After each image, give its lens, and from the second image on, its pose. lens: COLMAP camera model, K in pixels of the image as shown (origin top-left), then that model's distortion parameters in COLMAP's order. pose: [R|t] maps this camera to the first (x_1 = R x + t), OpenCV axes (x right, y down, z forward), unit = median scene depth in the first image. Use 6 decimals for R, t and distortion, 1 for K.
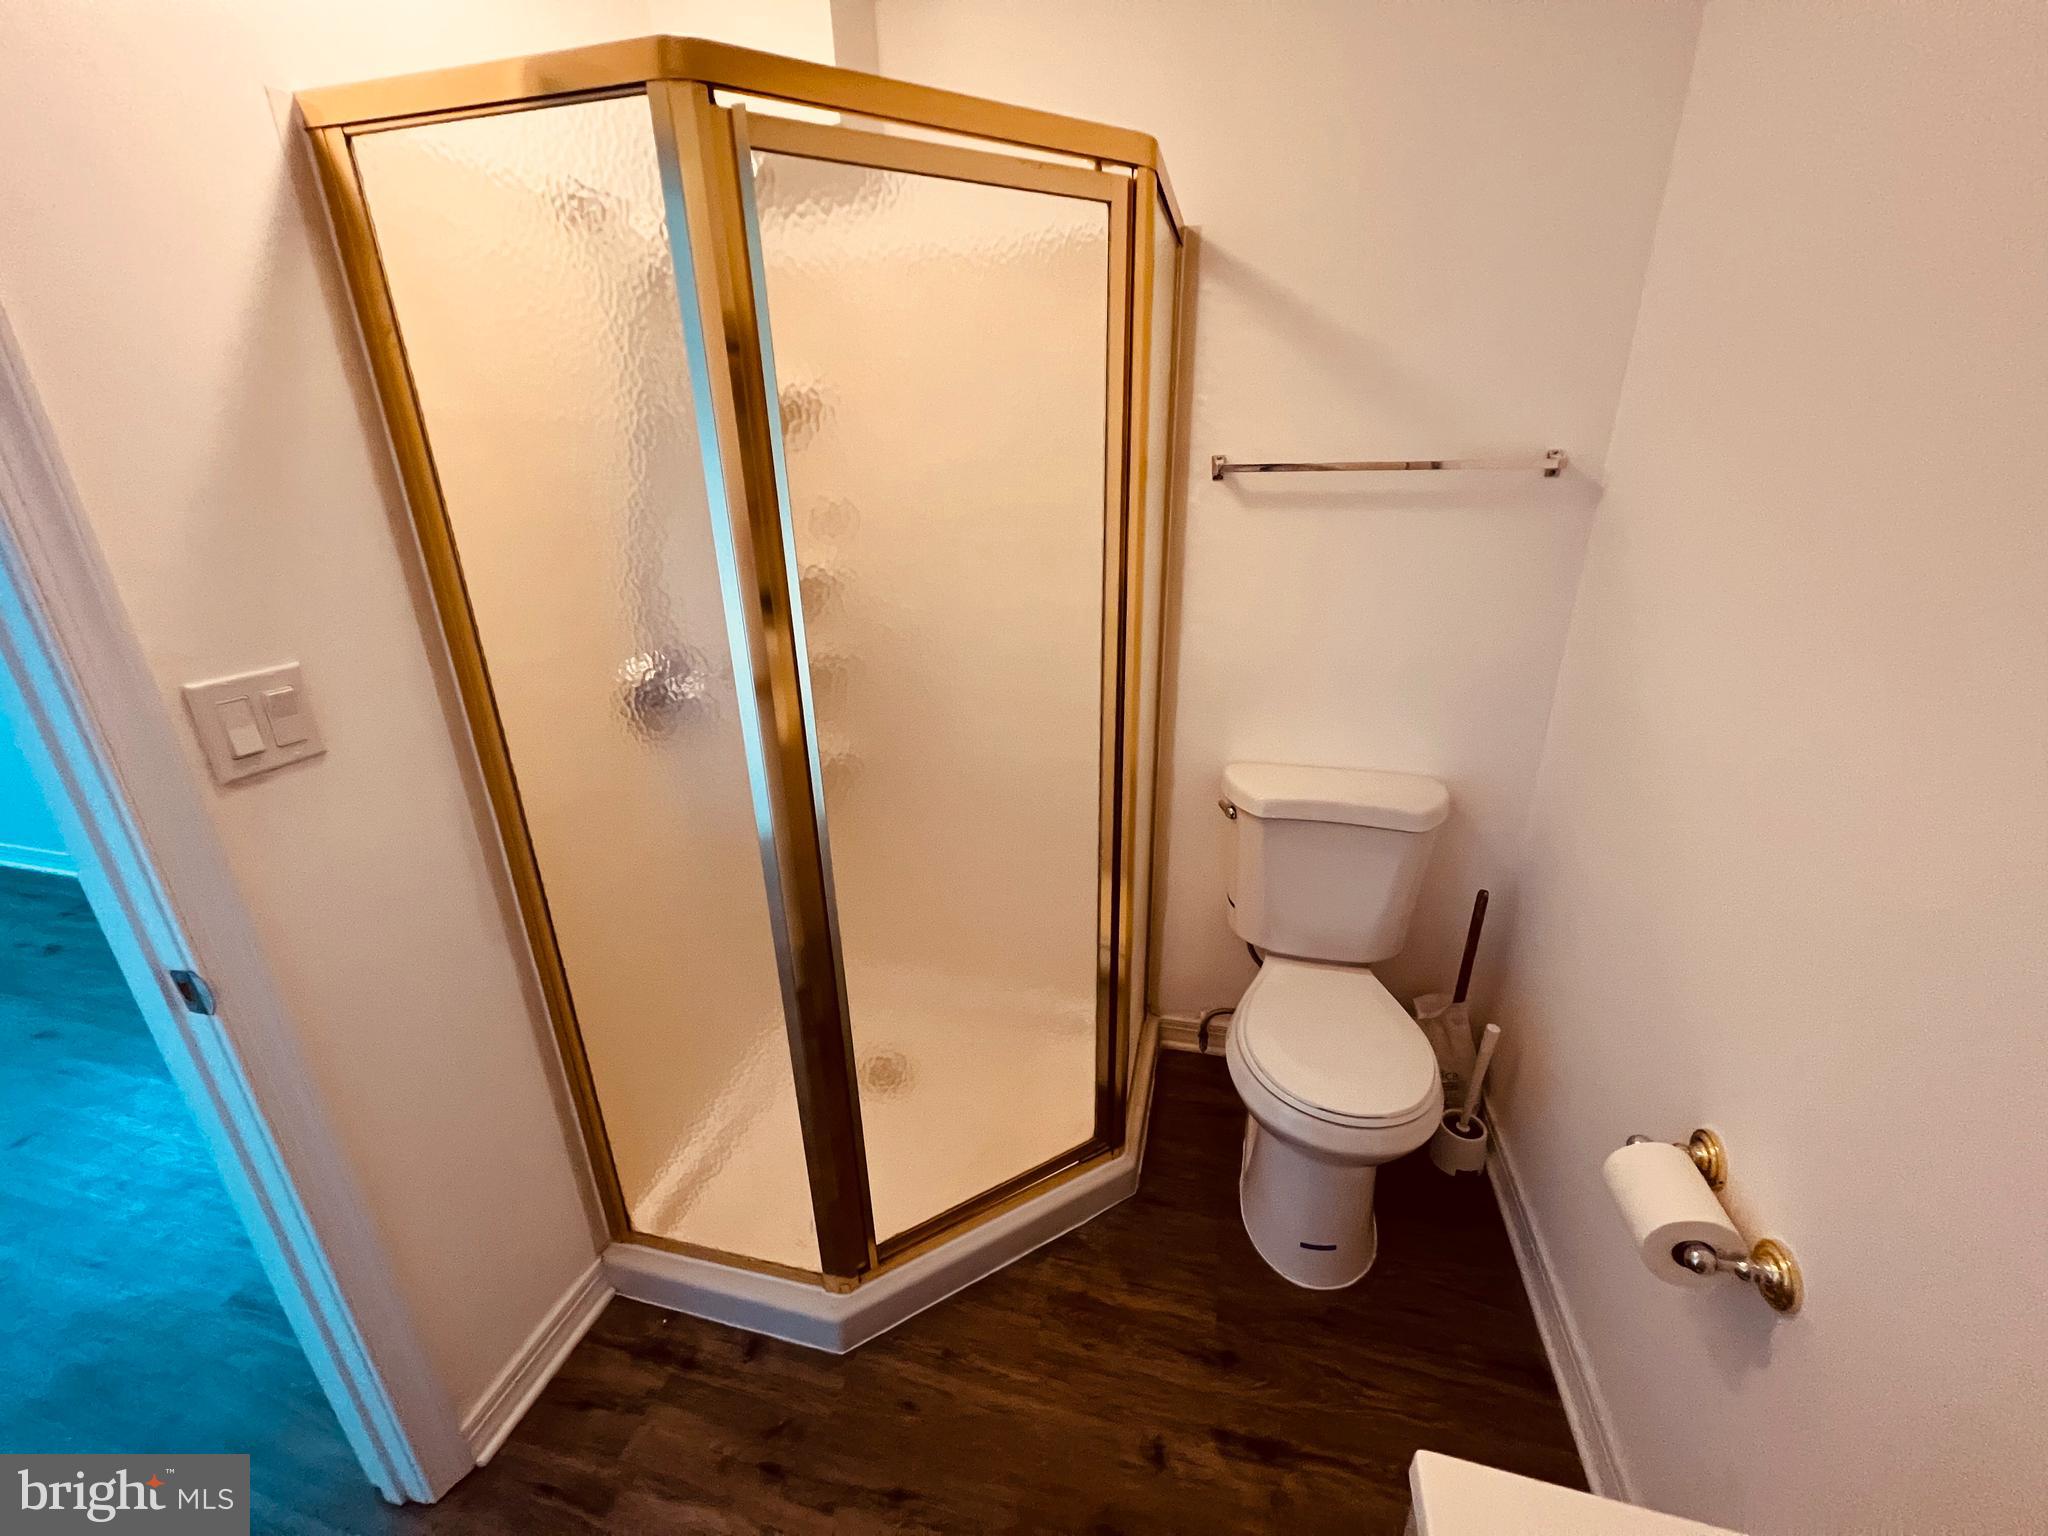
lens RADIAL K [[810.0, 0, 1023.7], [0, 810.0, 768.8], [0, 0, 1]] dist [-0.002163, 0.000392]
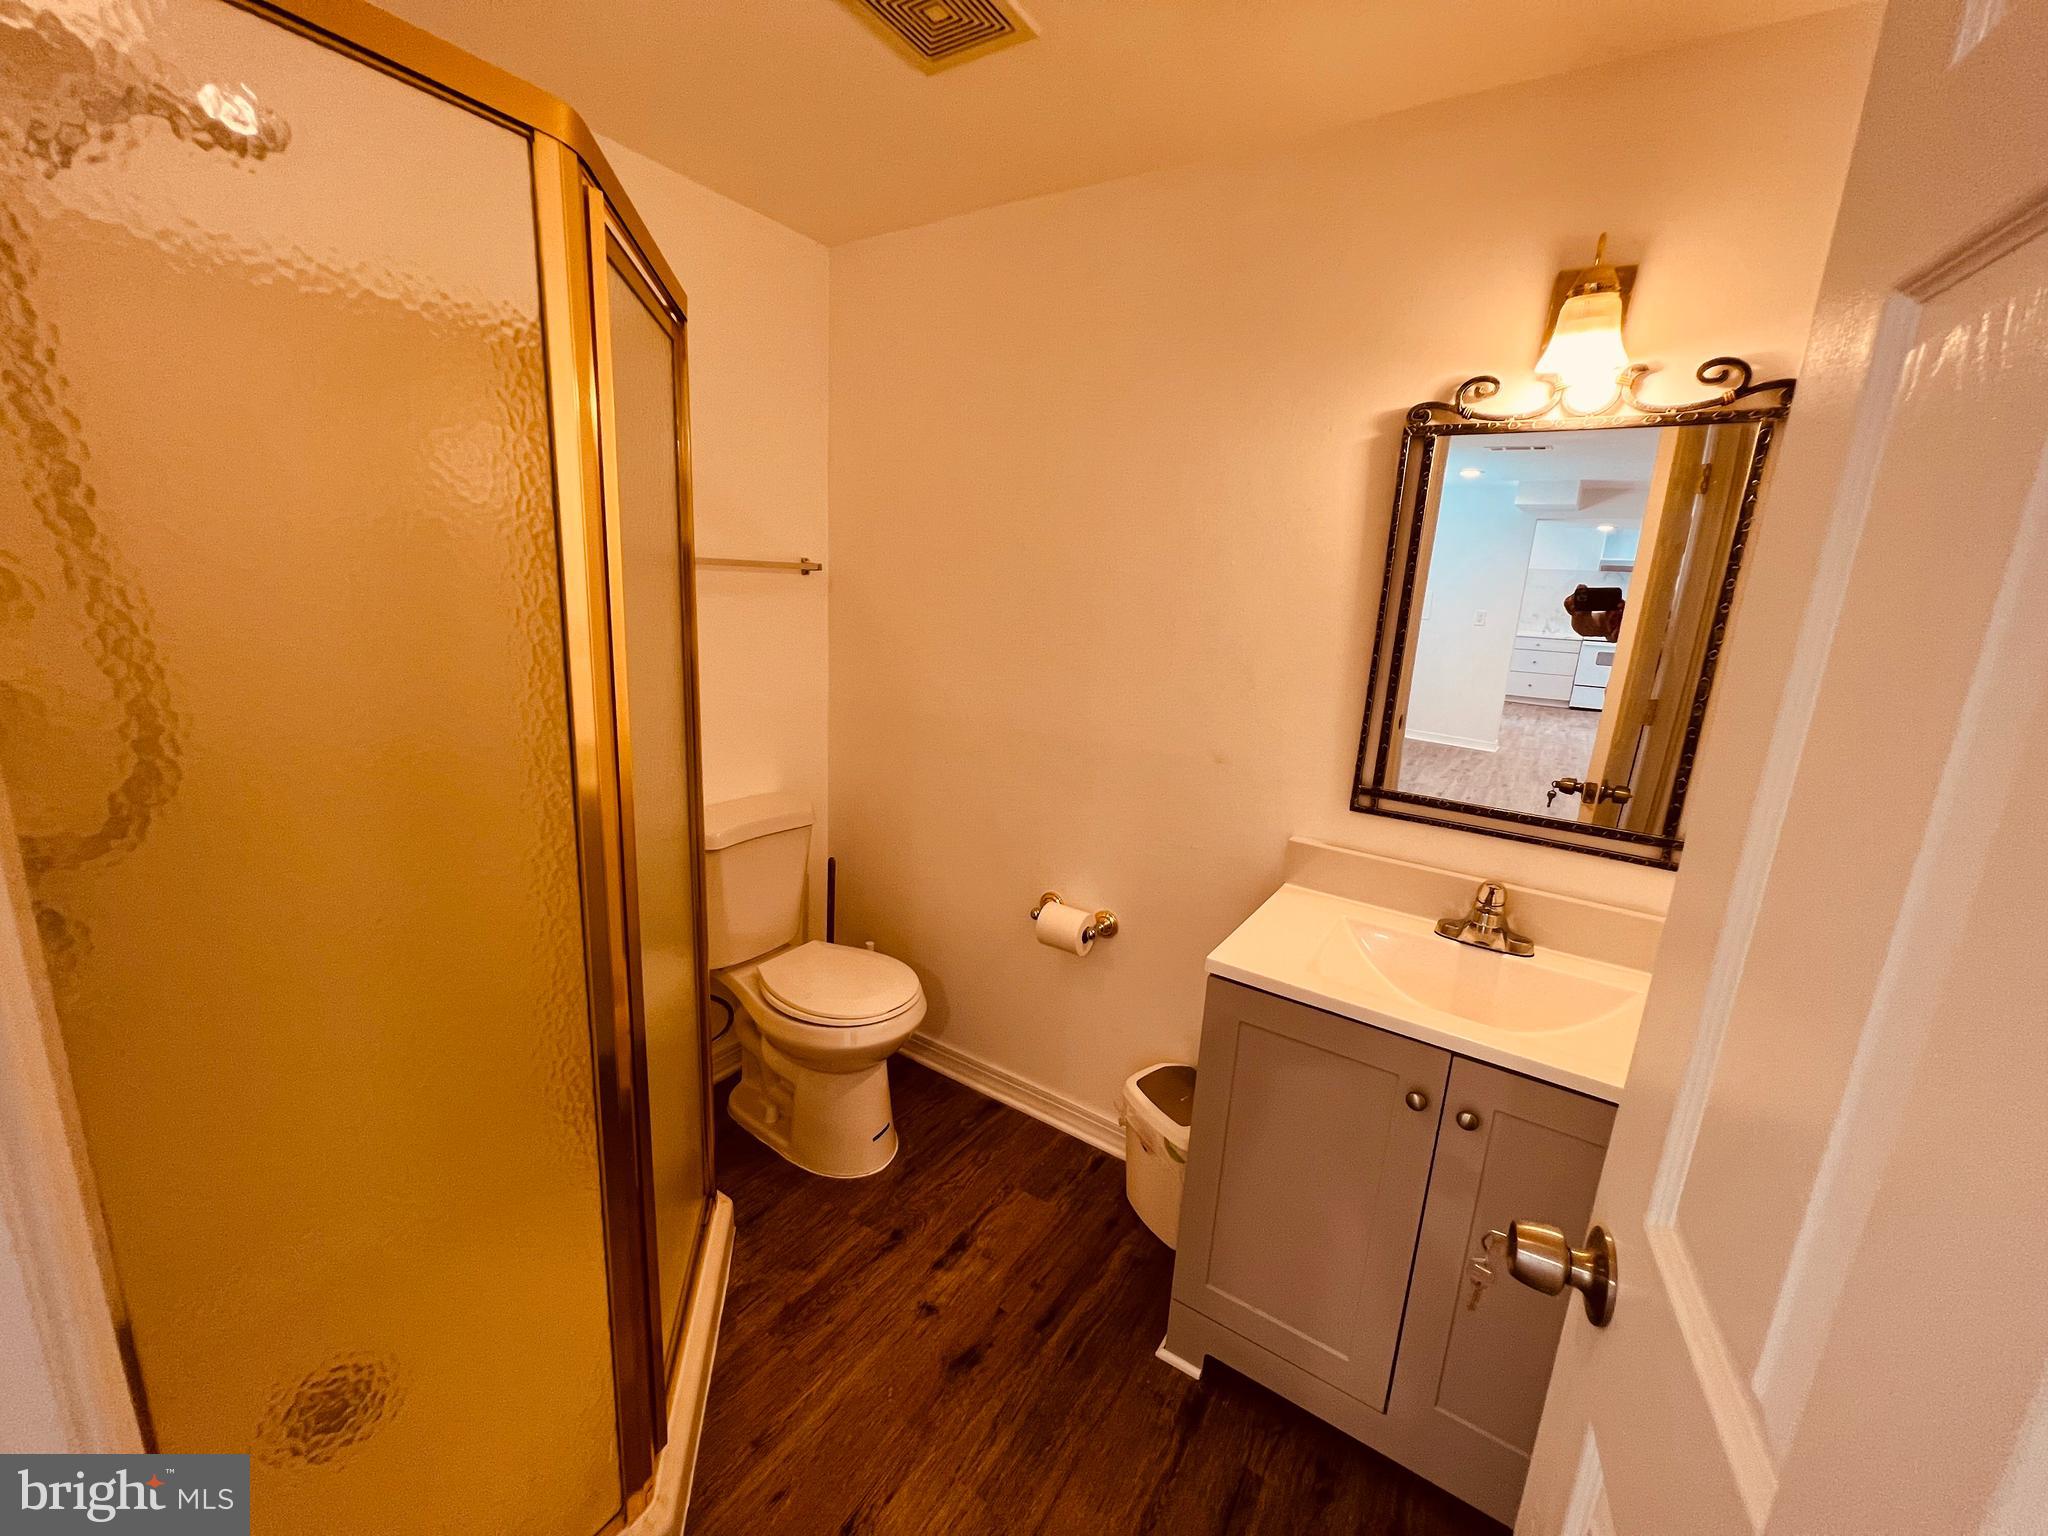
lens RADIAL K [[810.0, 0, 1024.2], [0, 810.0, 763.4], [0, 0, 1]] dist [-0.002163, 0.000392]
pose [[0.326175, -0.181290, 0.927763, -0.756125], [0.274123, 0.957407, 0.090709, -0.054911], [-0.904691, 0.224735, 0.361978, 0.182221]]
